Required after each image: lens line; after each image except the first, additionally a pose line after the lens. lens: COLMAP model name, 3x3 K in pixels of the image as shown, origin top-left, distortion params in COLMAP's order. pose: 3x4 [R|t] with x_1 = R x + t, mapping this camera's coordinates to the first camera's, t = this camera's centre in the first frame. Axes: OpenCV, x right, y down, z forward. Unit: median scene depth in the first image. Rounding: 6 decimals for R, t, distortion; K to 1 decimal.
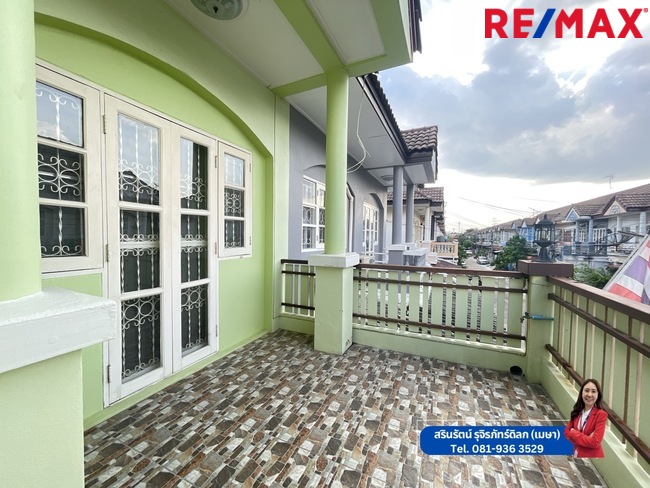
lens RADIAL K [[263.7, 0, 323.5], [0, 263.7, 245.5], [0, 0, 1]] dist [-0.000178, 0.001311]
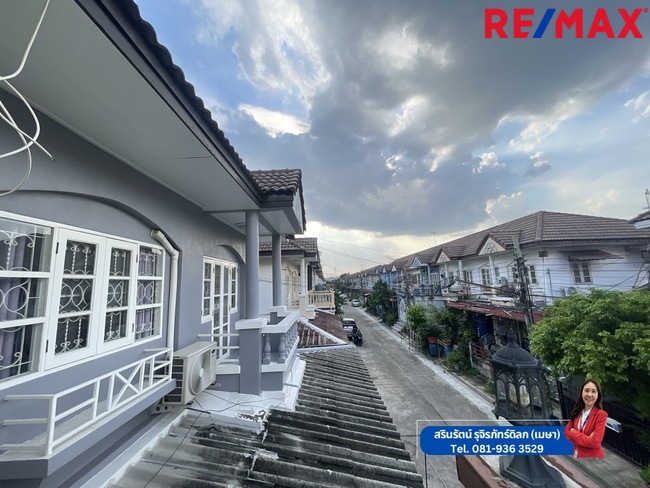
lens RADIAL K [[263.7, 0, 323.5], [0, 263.7, 245.5], [0, 0, 1]] dist [-0.000178, 0.001311]
pose [[0.908494, 0.012581, 0.417708, 0.407462], [0.061789, 0.984516, -0.164042, -0.179102], [-0.413305, 0.174841, 0.893650, 0.690258]]
